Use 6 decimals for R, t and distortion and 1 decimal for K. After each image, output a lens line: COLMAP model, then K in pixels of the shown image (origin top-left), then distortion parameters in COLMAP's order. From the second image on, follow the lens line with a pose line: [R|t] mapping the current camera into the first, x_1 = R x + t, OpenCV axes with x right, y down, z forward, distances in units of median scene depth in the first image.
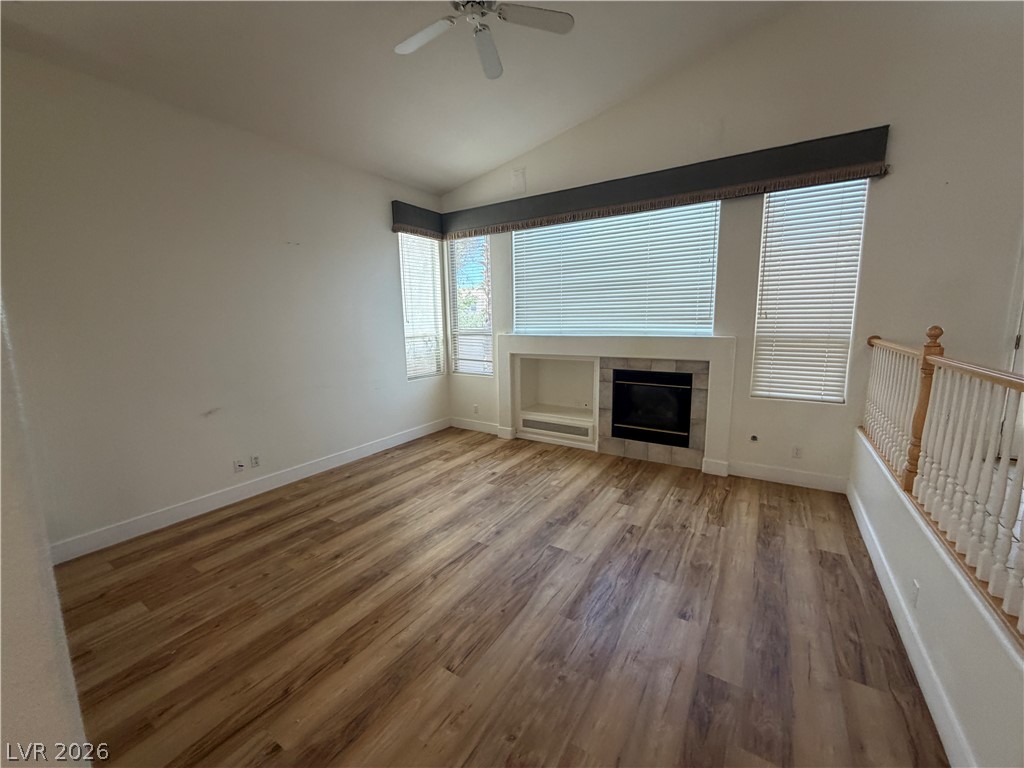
lens RADIAL K [[406.8, 0, 511.8], [0, 406.8, 380.2], [0, 0, 1]] dist [0.001288, 0.001077]
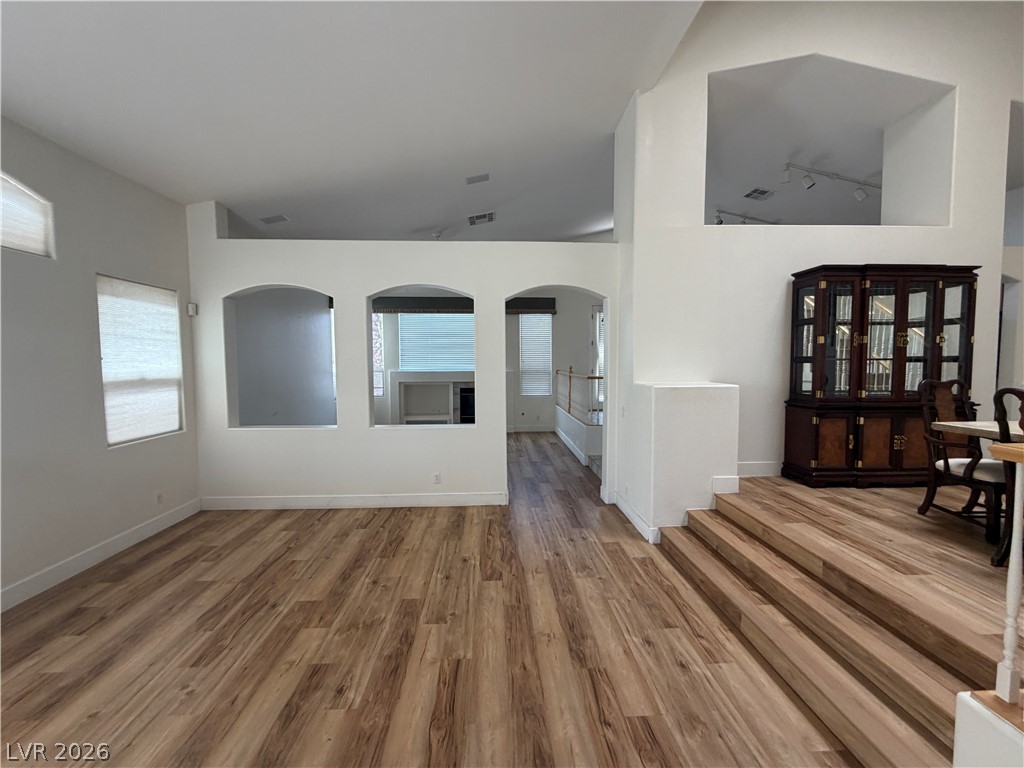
lens RADIAL K [[406.8, 0, 509.9], [0, 406.8, 383.3], [0, 0, 1]] dist [0.001288, 0.001077]
pose [[0.810376, -0.015255, 0.585712, -1.205644], [0.073258, 0.994454, -0.075457, 0.198994], [-0.581313, 0.104056, 0.806999, -1.256907]]
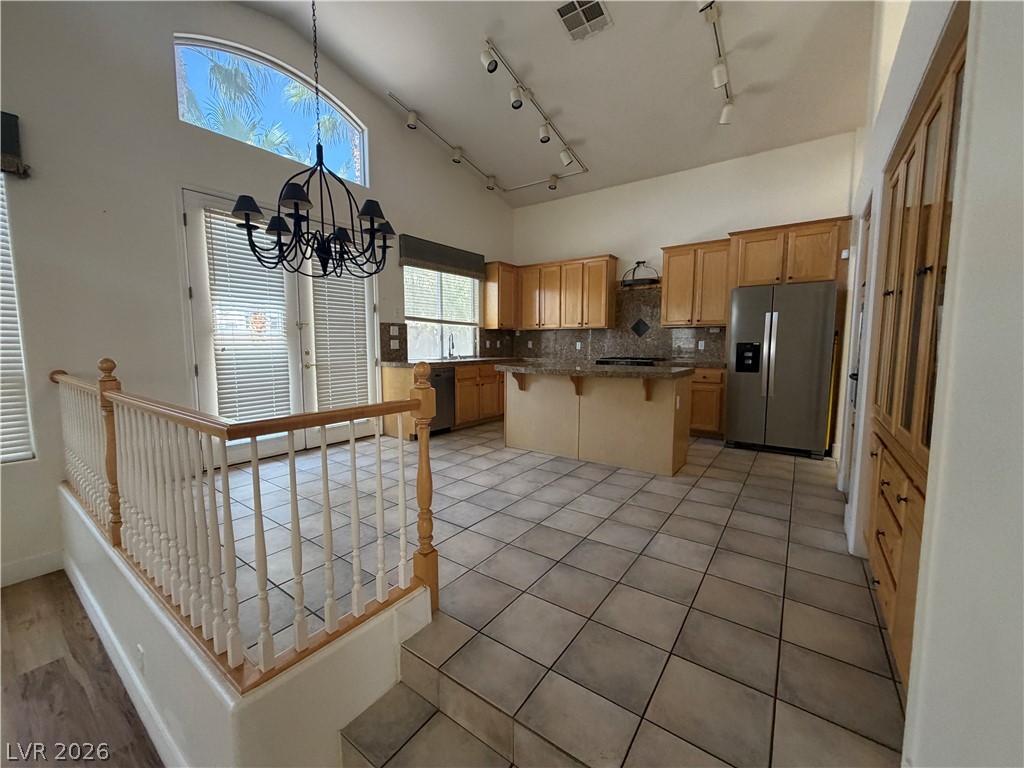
lens RADIAL K [[406.8, 0, 509.7], [0, 406.8, 382.3], [0, 0, 1]] dist [0.001288, 0.001077]
pose [[0.056242, -0.079910, 0.995214, 0.135177], [0.148869, 0.986320, 0.070783, -0.008188], [-0.987256, 0.144175, 0.067369, 0.045392]]
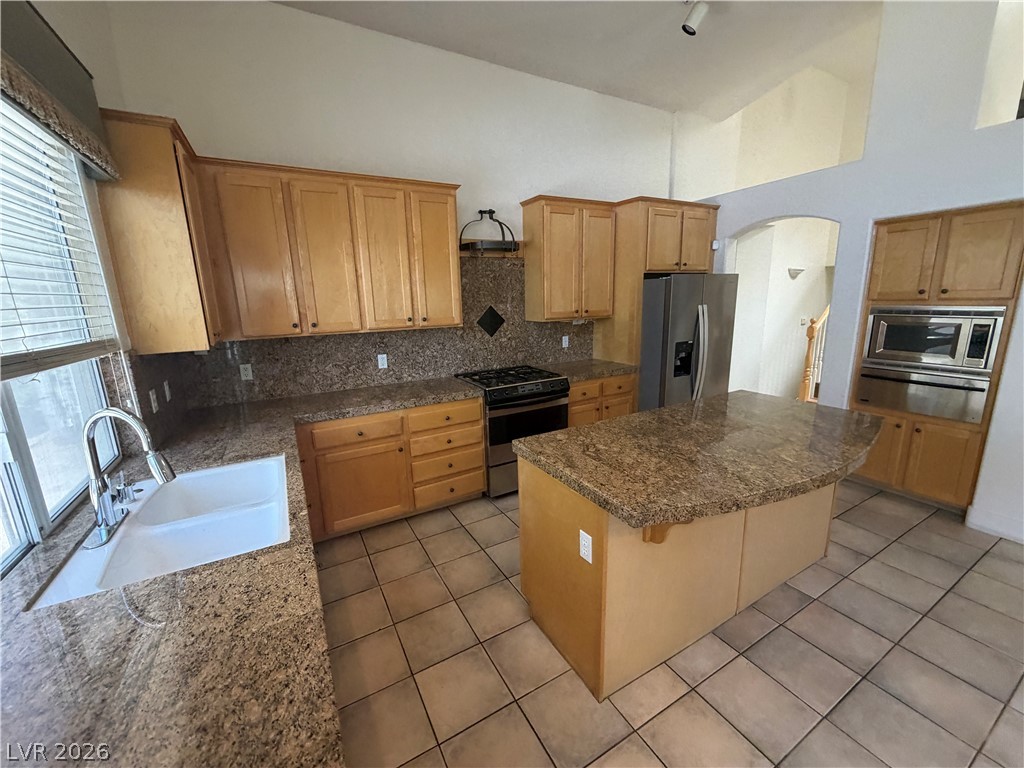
lens RADIAL K [[406.8, 0, 512.2], [0, 406.8, 379.4], [0, 0, 1]] dist [0.001288, 0.001077]
pose [[-0.882849, -0.054385, 0.466497, 0.437402], [0.113076, 0.939441, 0.323518, -0.063277], [-0.455841, 0.338367, -0.823236, 0.156670]]
